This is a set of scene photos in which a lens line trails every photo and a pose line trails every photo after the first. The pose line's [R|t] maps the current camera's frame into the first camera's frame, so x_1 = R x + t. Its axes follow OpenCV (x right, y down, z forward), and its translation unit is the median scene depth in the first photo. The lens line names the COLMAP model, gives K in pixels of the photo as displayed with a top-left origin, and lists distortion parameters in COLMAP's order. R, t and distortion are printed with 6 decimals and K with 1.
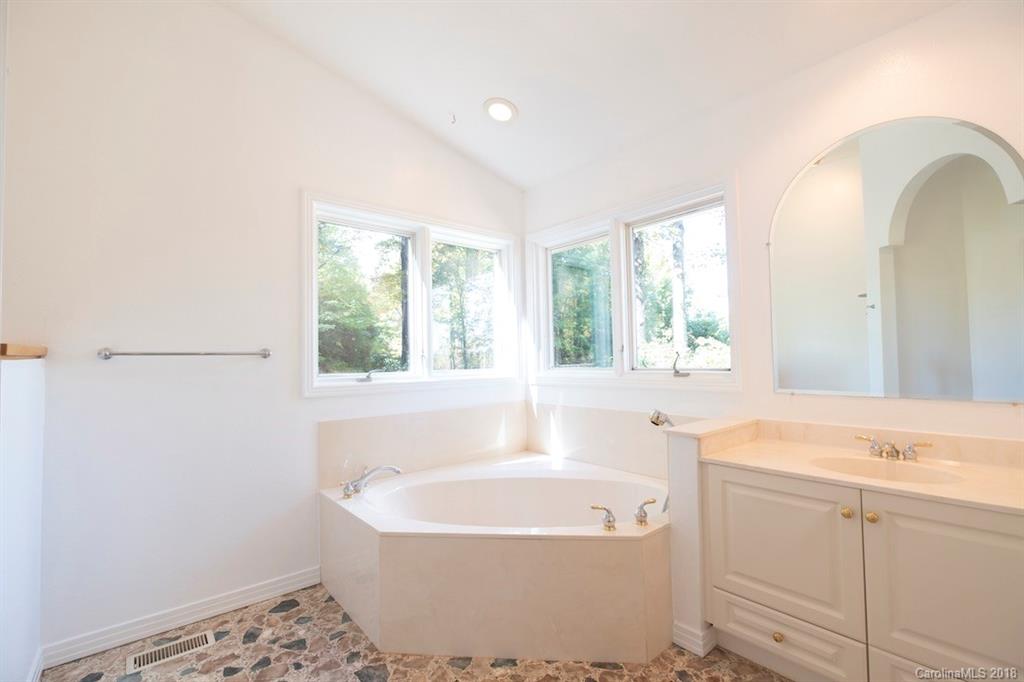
lens RADIAL K [[440.9, 0, 512.0], [0, 440.9, 341.0], [0, 0, 1]] dist [0.002434, -0.000020]
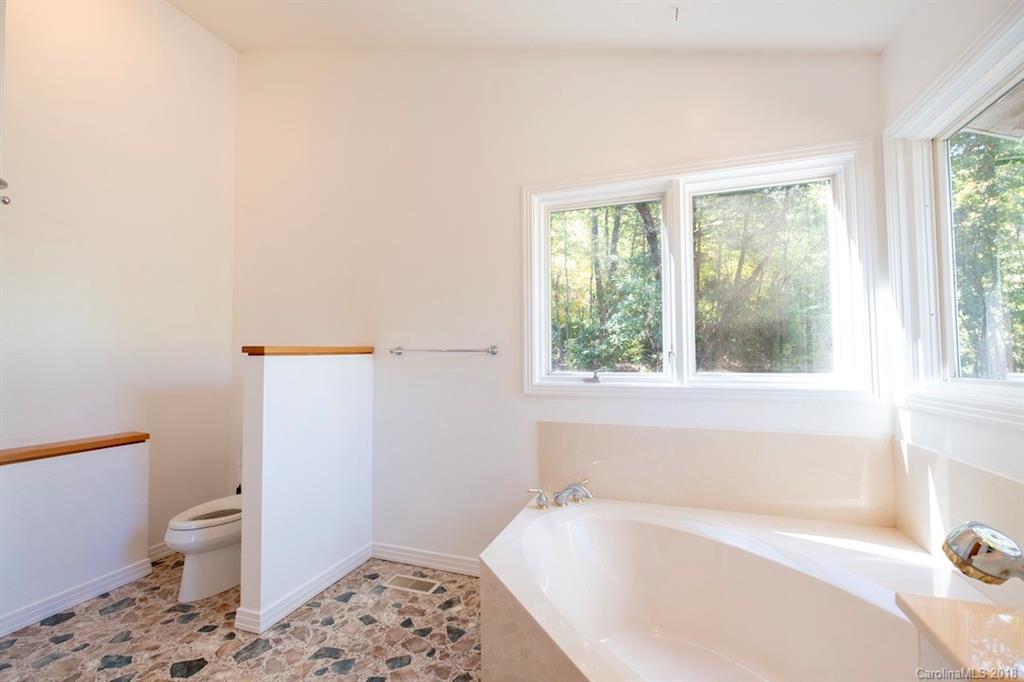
lens RADIAL K [[440.9, 0, 512.0], [0, 440.9, 341.0], [0, 0, 1]] dist [0.002434, -0.000020]
pose [[0.515845, -0.018721, -0.856477, 0.387696], [0.029028, 0.999569, -0.004365, 0.011204], [0.856190, -0.022610, 0.516166, 0.486244]]
